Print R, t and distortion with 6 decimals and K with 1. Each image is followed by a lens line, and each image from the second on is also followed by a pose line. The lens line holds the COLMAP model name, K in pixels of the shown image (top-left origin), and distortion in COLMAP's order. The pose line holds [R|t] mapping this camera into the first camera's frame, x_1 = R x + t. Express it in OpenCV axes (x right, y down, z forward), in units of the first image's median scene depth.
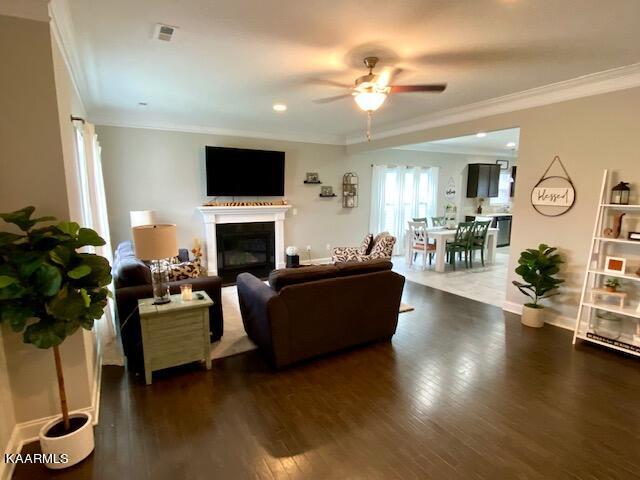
lens RADIAL K [[339.2, 0, 316.9], [0, 339.2, 241.4], [0, 0, 1]] dist [0.062997, -0.056966]
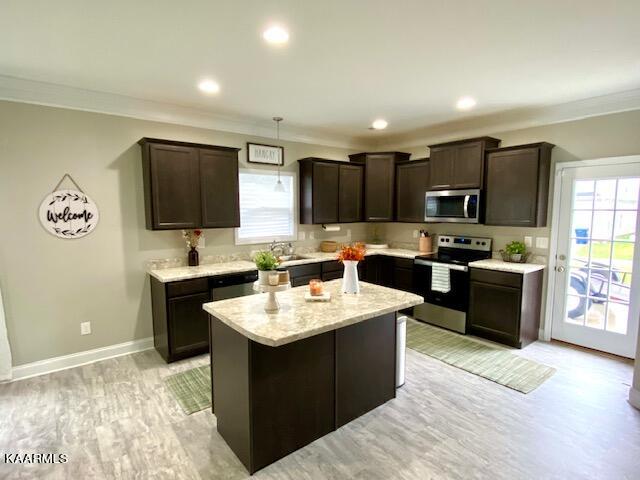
lens RADIAL K [[339.2, 0, 316.9], [0, 339.2, 241.4], [0, 0, 1]] dist [0.062997, -0.056966]
pose [[0.991252, -0.013714, 0.131269, 1.368042], [0.019962, 0.998724, -0.046399, -0.214305], [-0.130465, 0.048613, 0.990260, 1.378873]]
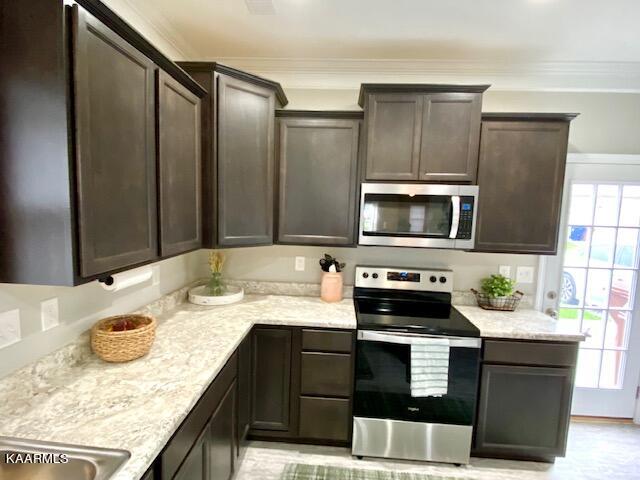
lens RADIAL K [[339.2, 0, 316.9], [0, 339.2, 241.4], [0, 0, 1]] dist [0.062997, -0.056966]
pose [[0.563562, -0.067166, 0.823339, 1.390878], [0.086213, 0.996028, 0.022243, -0.356019], [-0.821563, 0.058447, 0.567114, 2.243024]]
